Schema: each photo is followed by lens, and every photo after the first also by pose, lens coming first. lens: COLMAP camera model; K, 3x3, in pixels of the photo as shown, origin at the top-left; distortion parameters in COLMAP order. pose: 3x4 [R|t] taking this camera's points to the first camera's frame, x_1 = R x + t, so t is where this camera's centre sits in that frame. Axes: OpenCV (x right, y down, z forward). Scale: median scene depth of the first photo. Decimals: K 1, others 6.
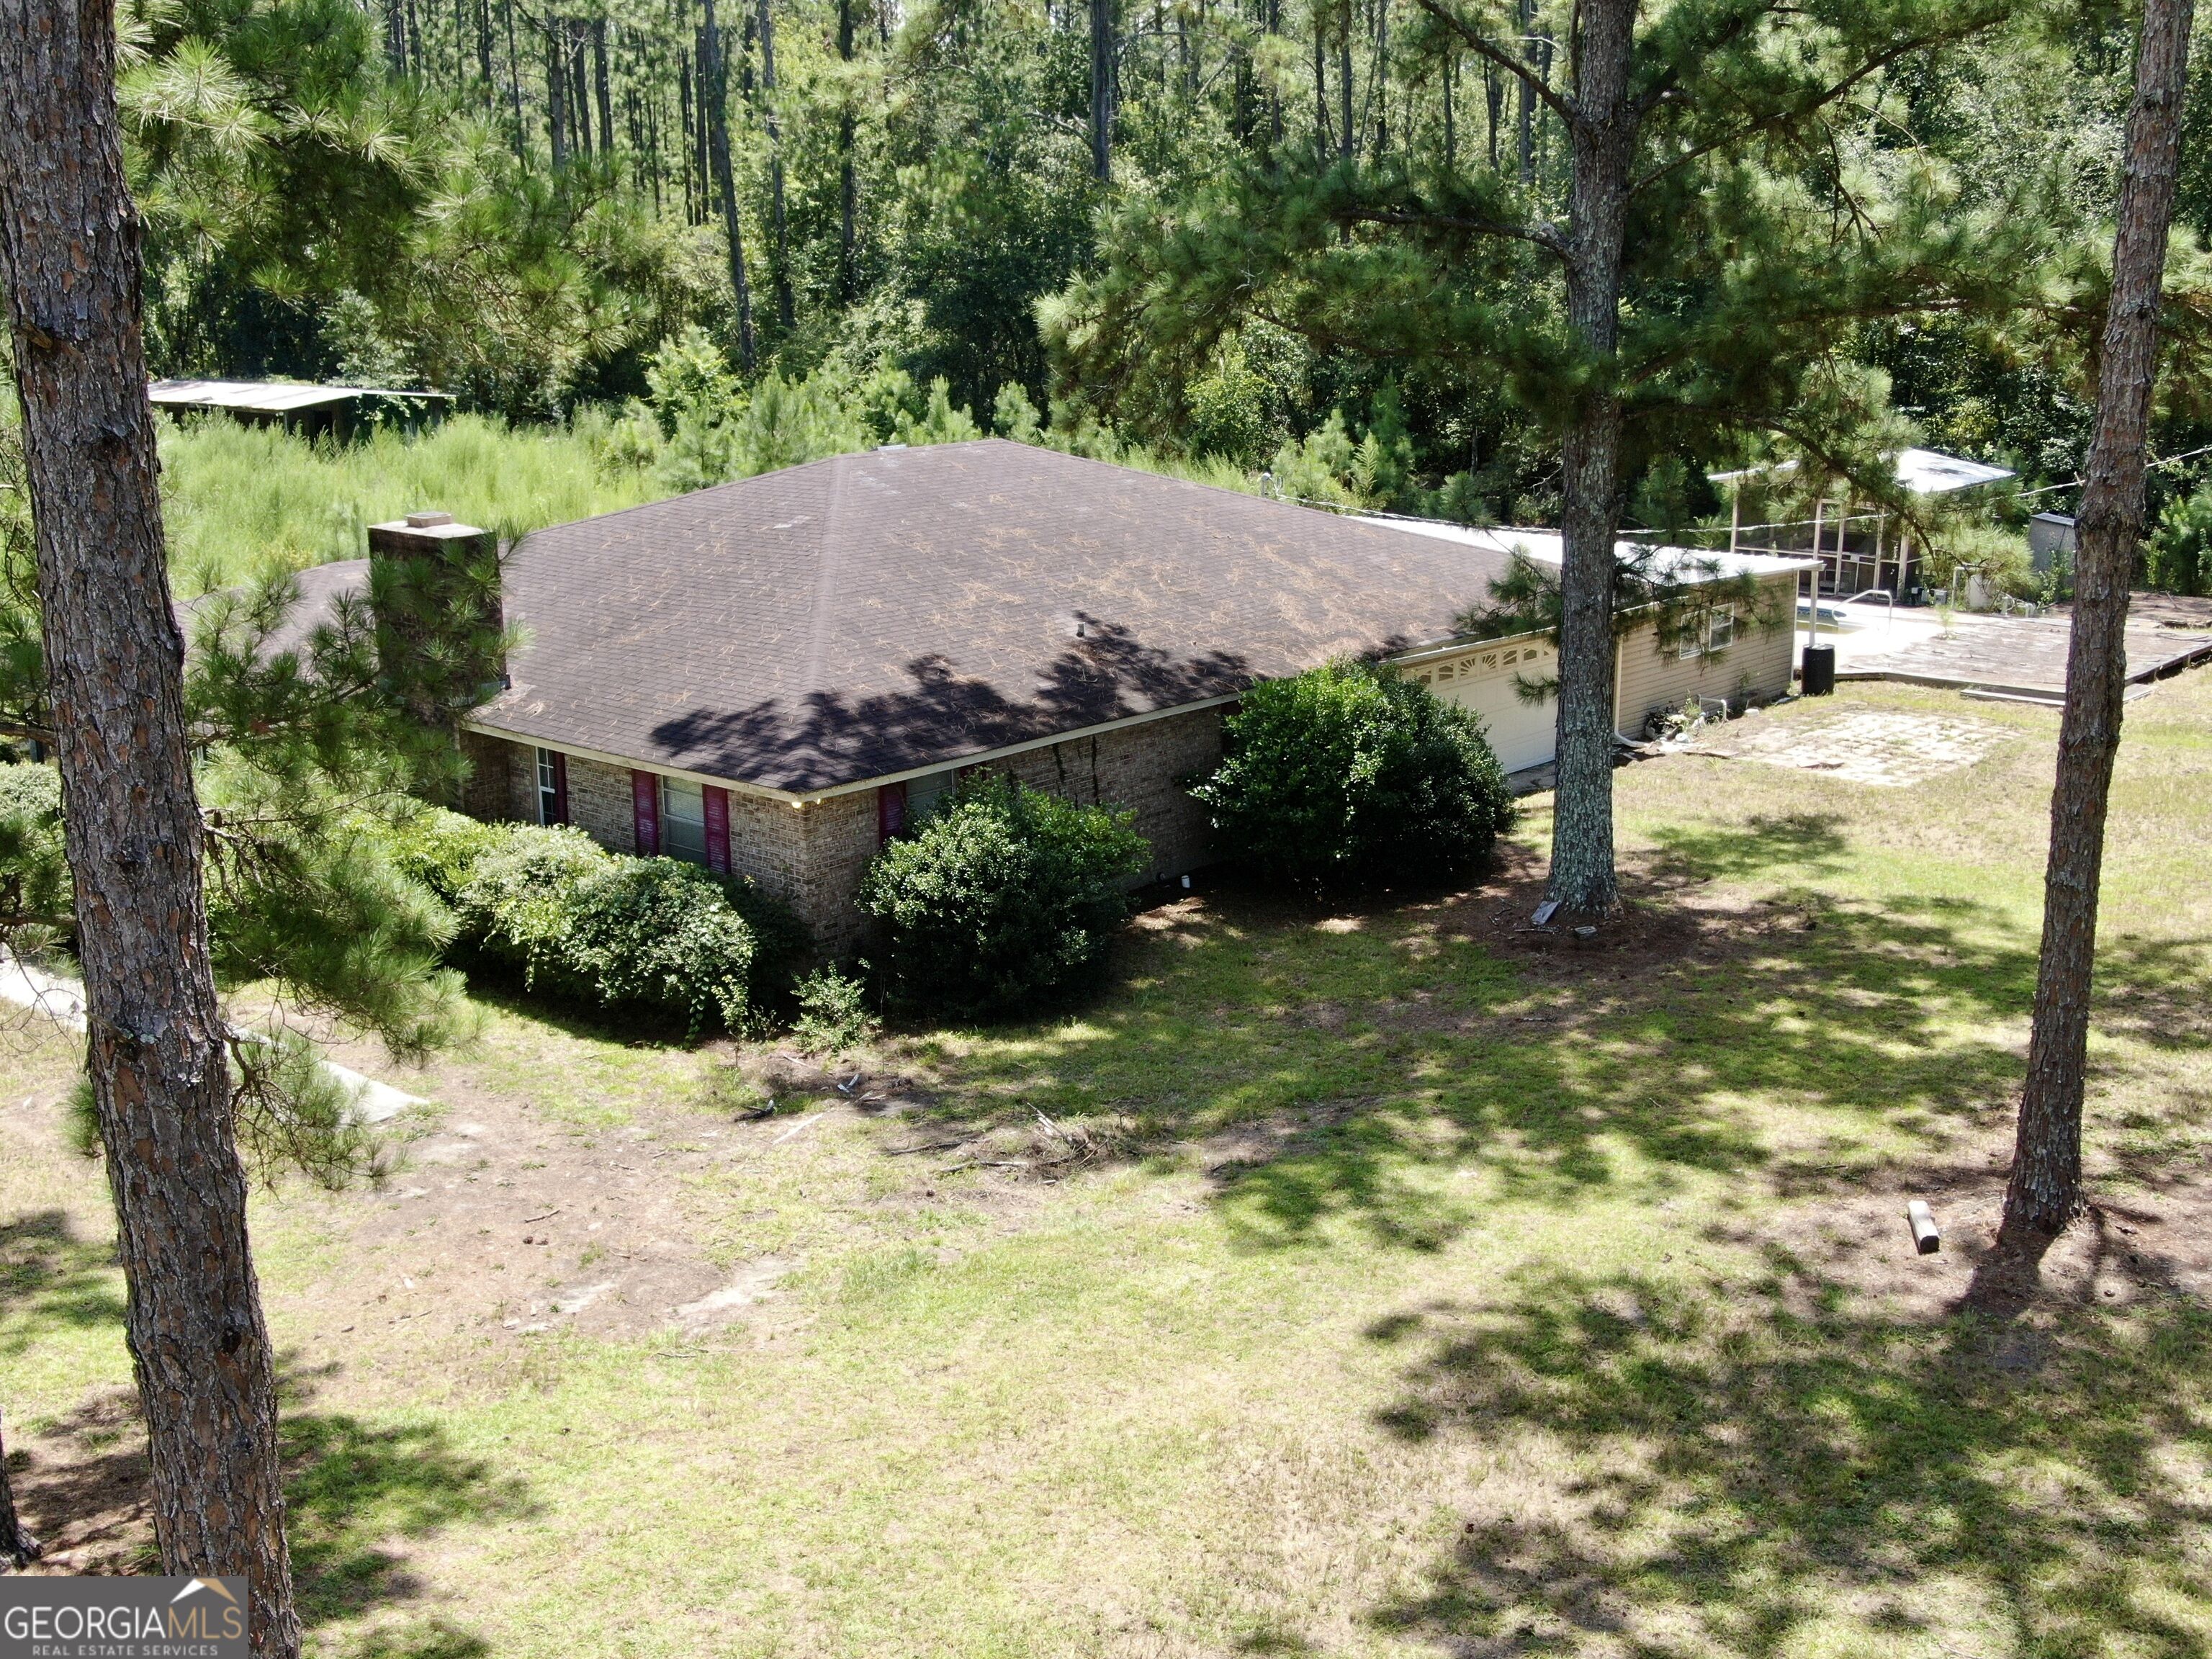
lens RADIAL K [[2427.3, 0, 1105.8], [0, 2427.3, 831.9], [0, 0, 1]] dist [-0.011909, 0.000000]
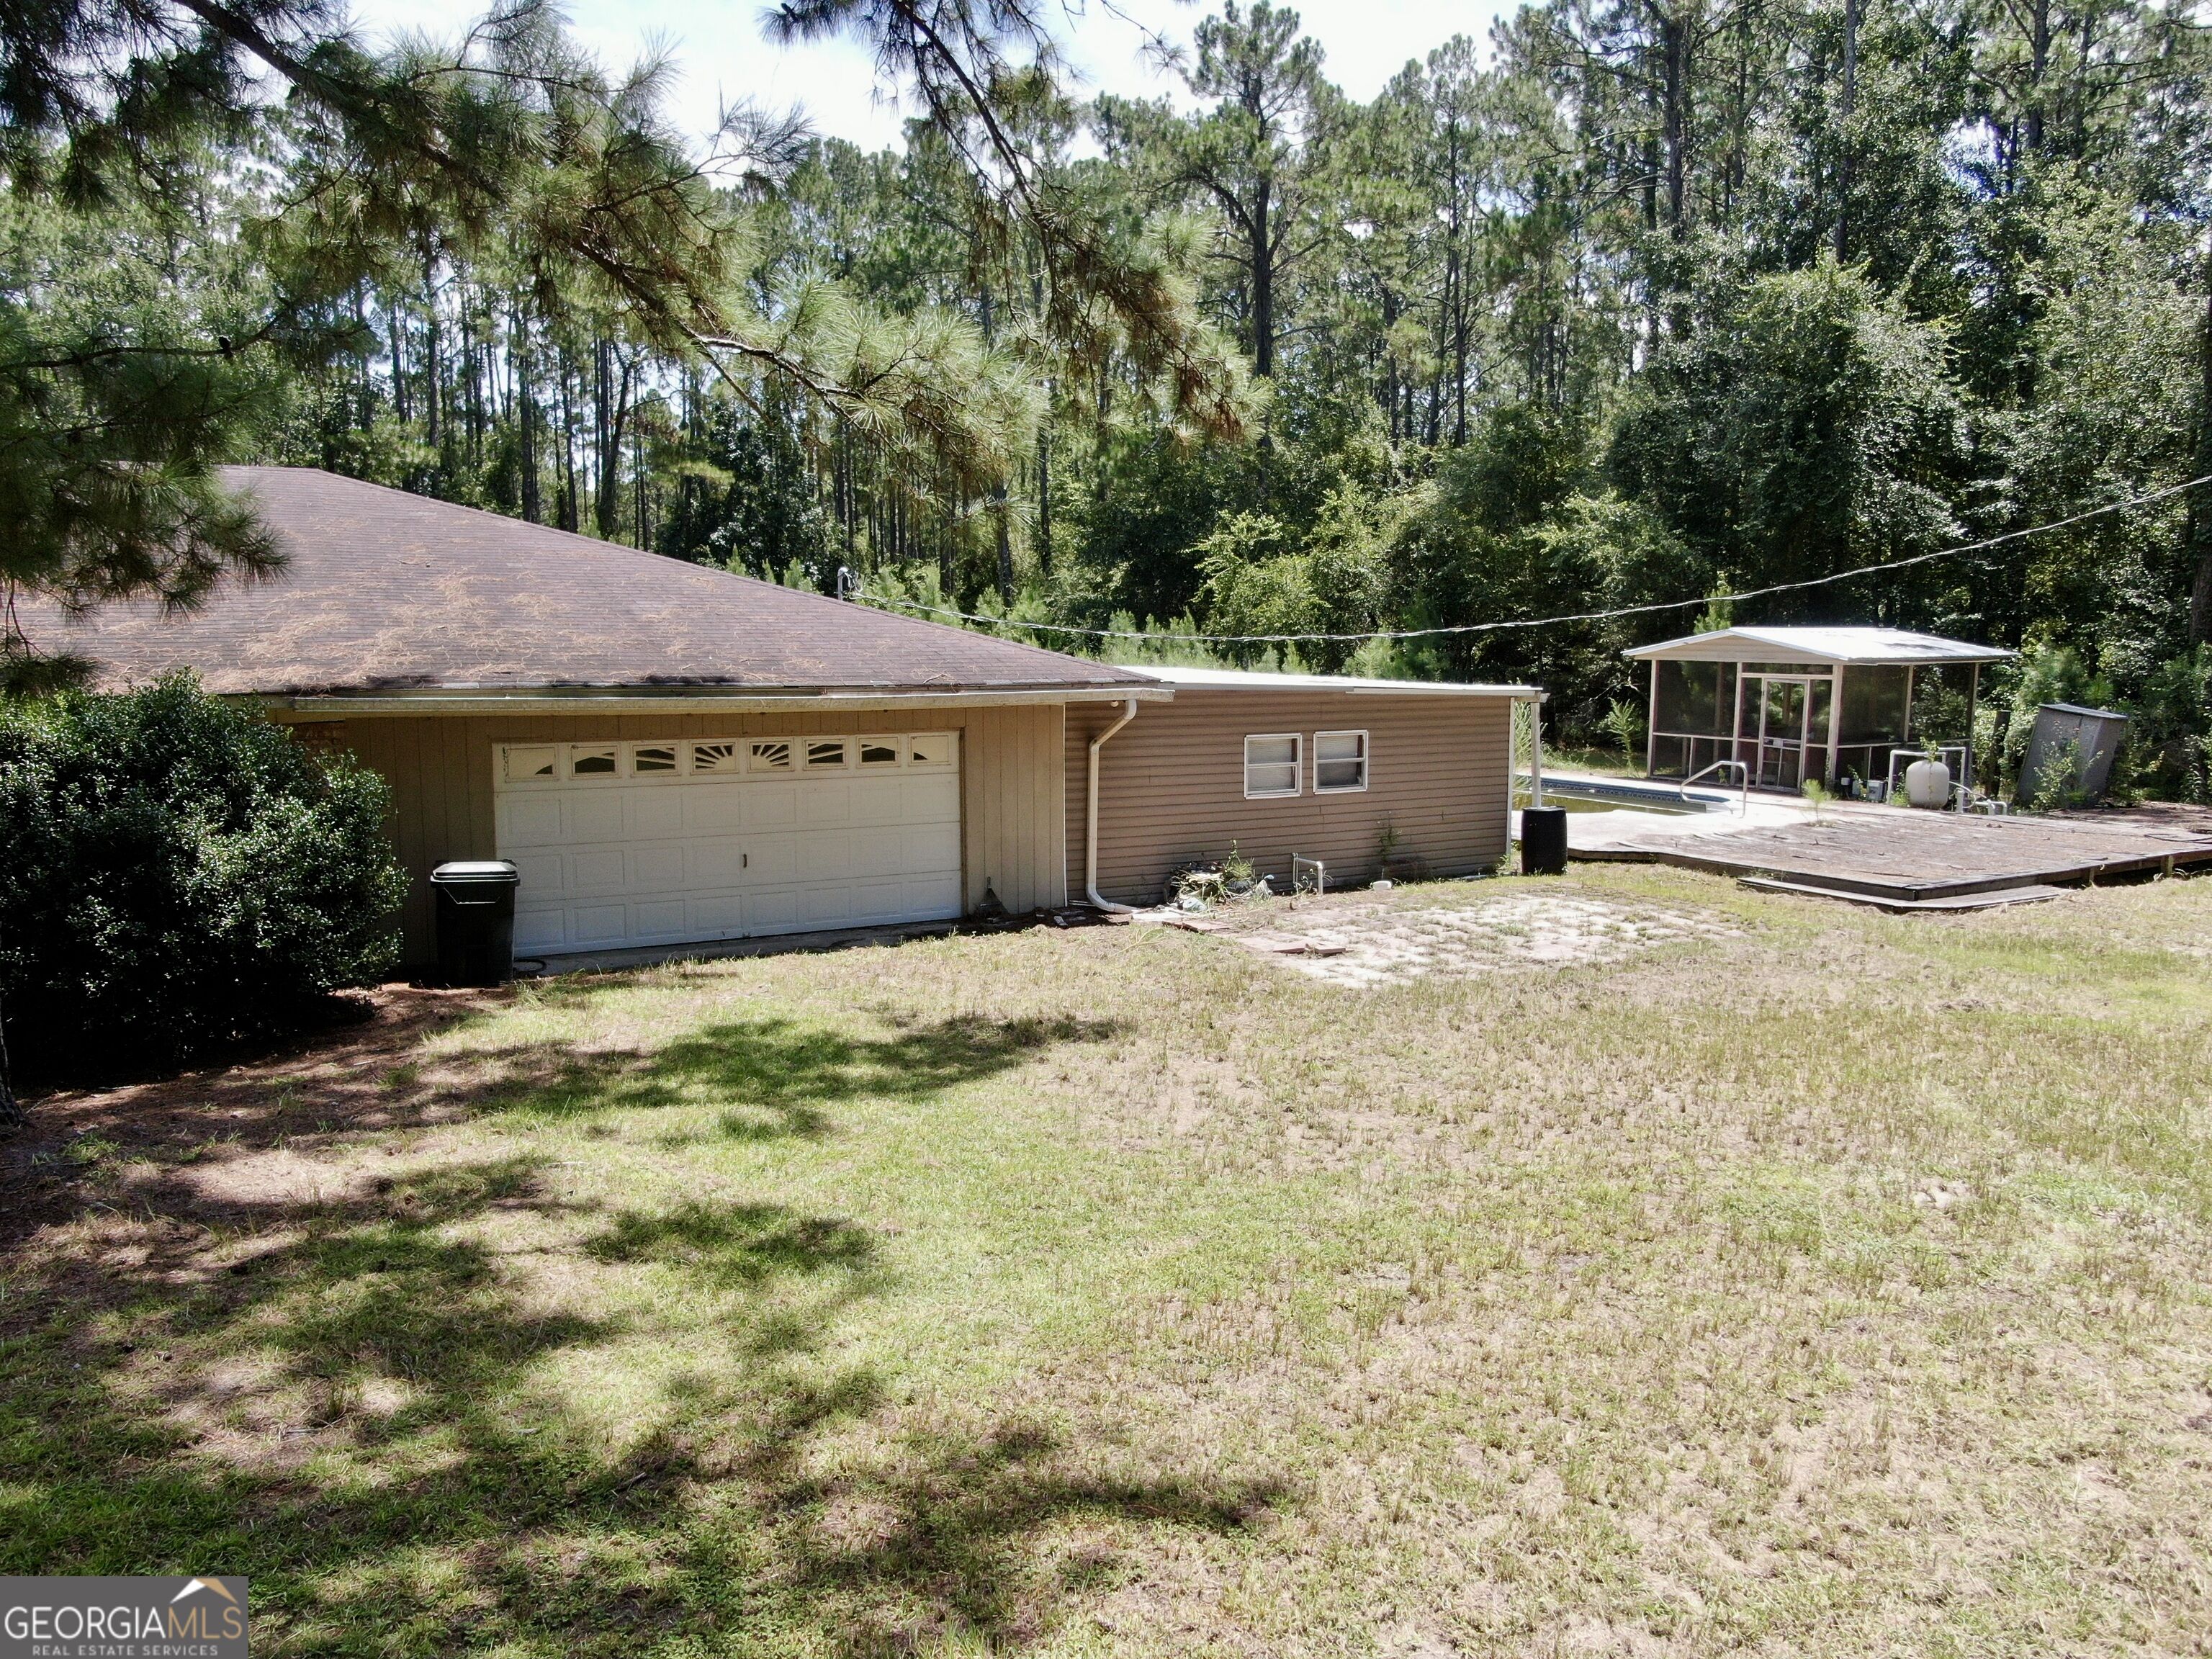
lens RADIAL K [[1607.0, 0, 1108.5], [0, 1607.0, 840.5], [0, 0, 1]] dist [-0.026221, 0.011188]
pose [[0.948910, 0.048465, -0.311802, 0.332375], [-0.084023, 0.991268, -0.101629, -0.009022], [0.304154, 0.122635, 0.944696, 0.538347]]
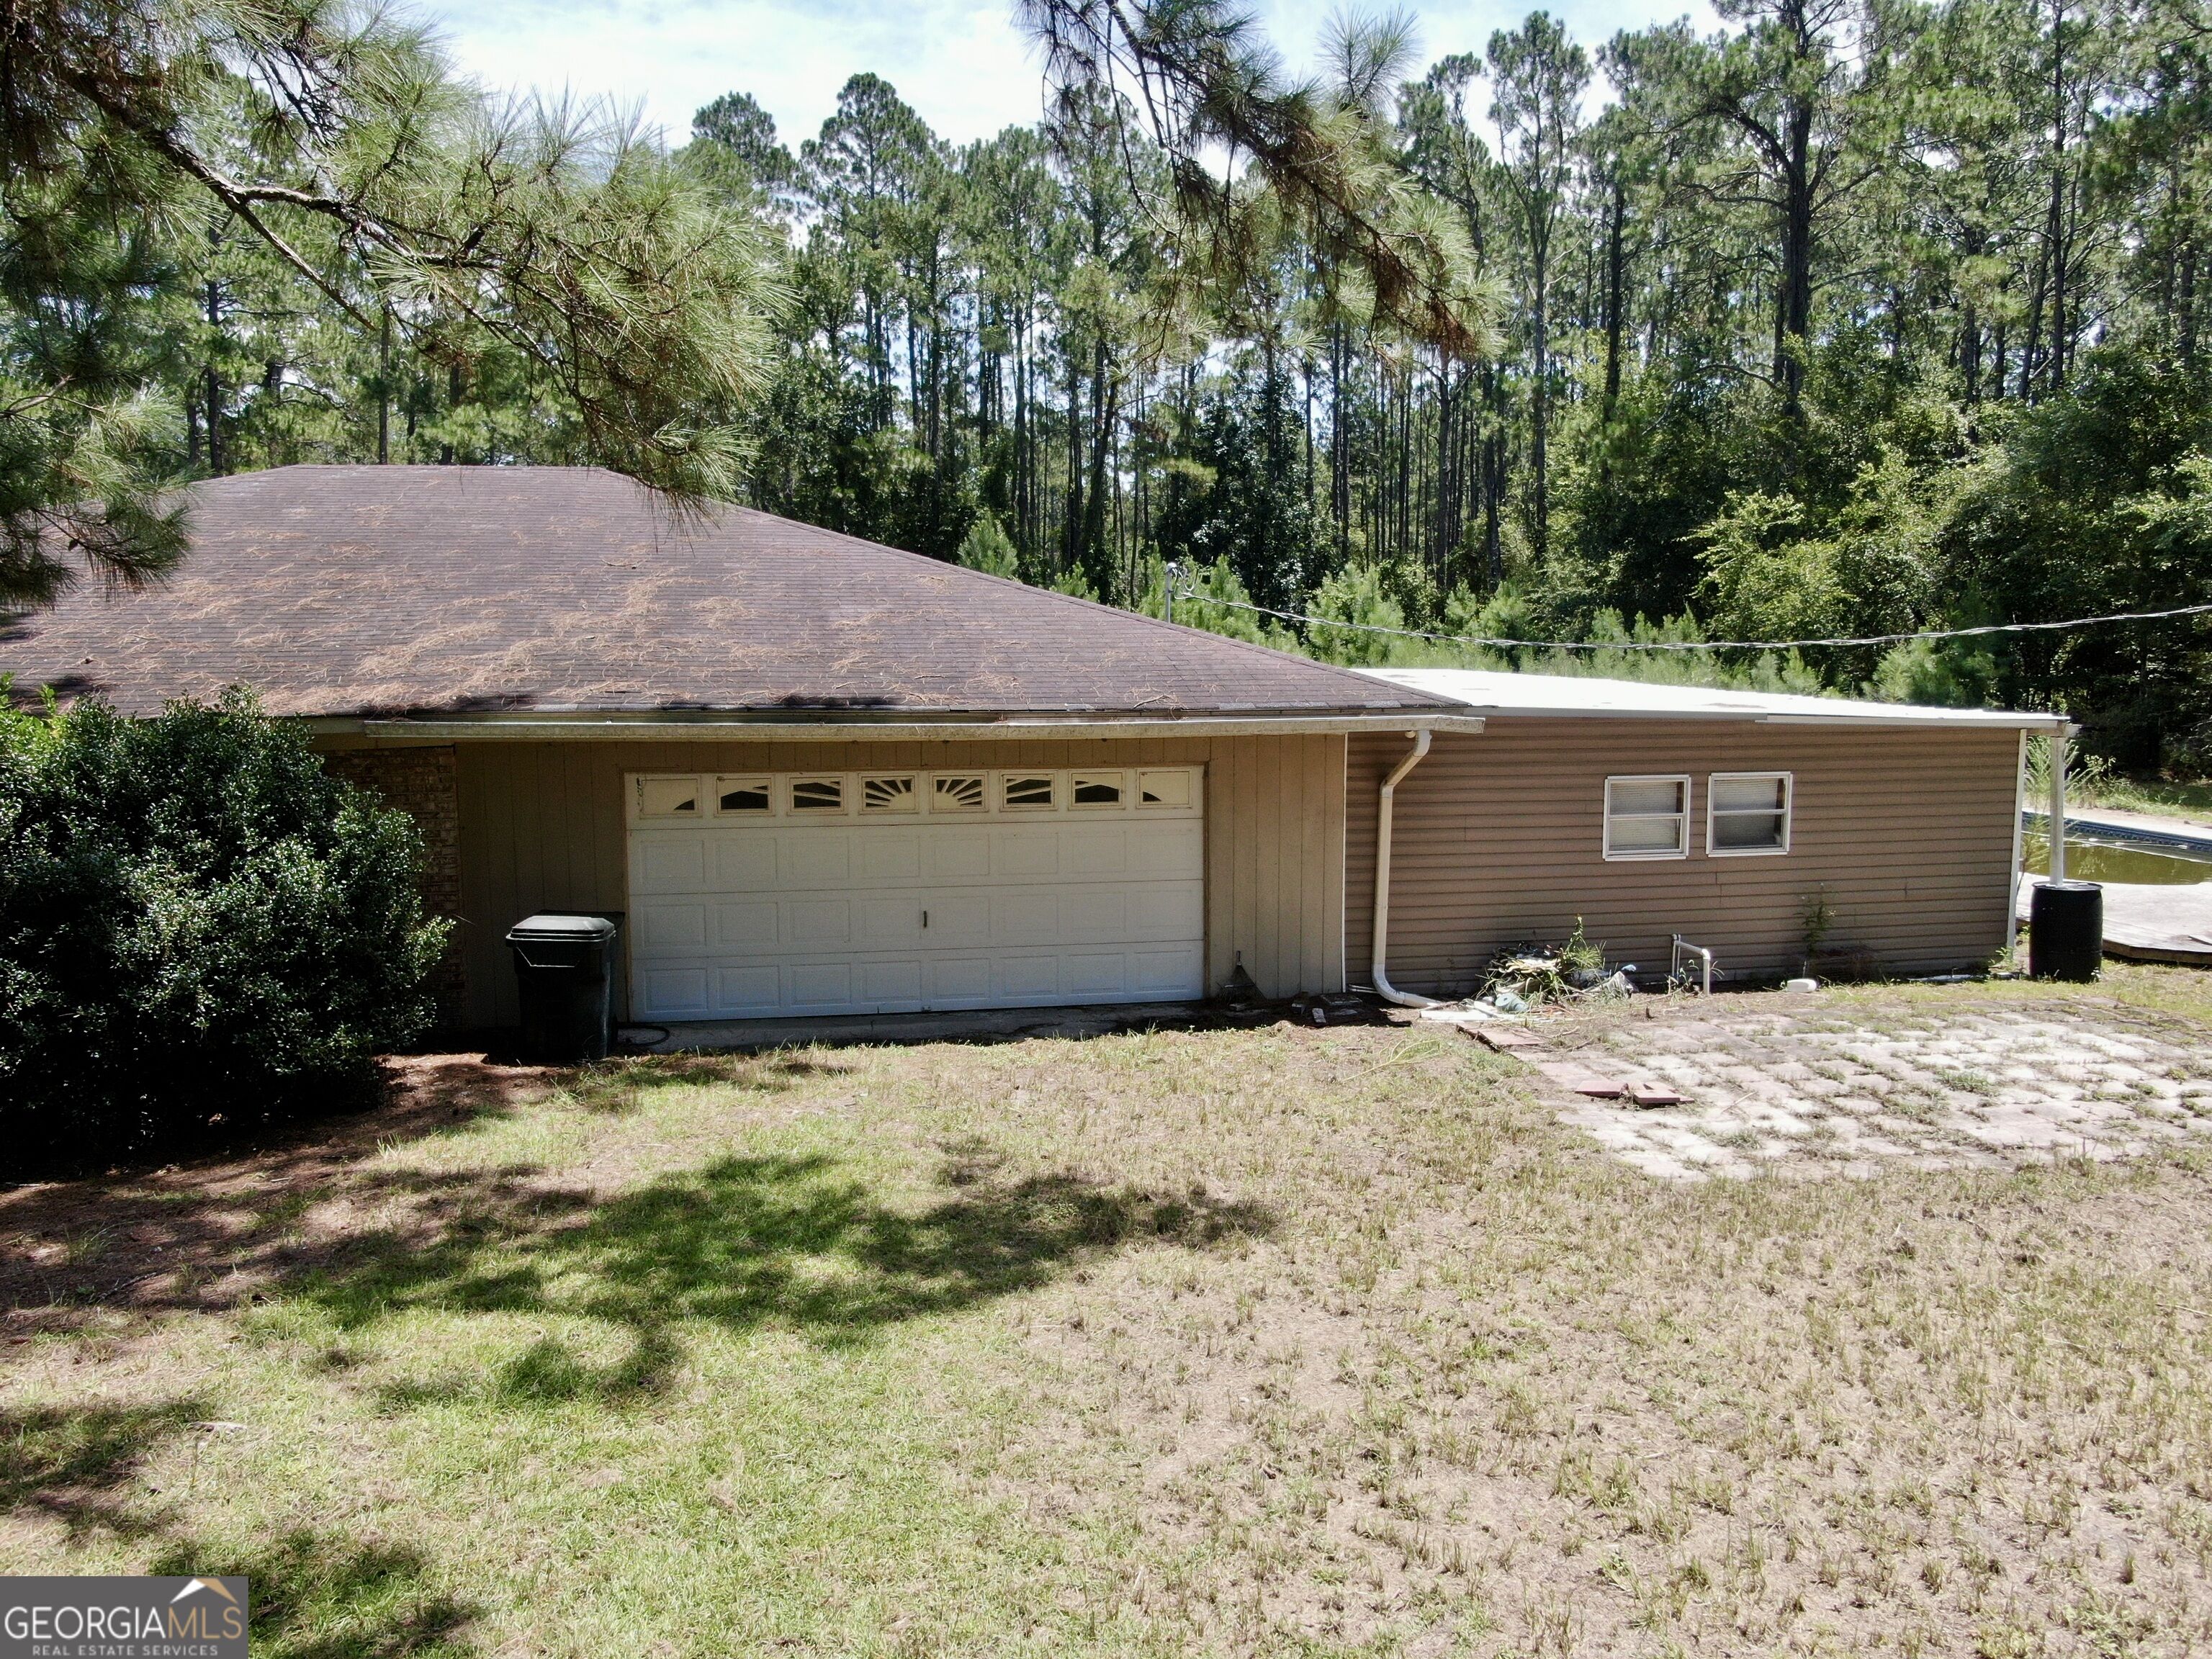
lens RADIAL K [[1607.0, 0, 1099.3], [0, 1607.0, 836.0], [0, 0, 1]] dist [-0.026221, 0.011188]
pose [[0.791434, 0.082037, -0.605724, 0.347556], [-0.150621, 0.986570, -0.063183, -0.036927], [0.592406, 0.141240, 0.793162, 0.640809]]
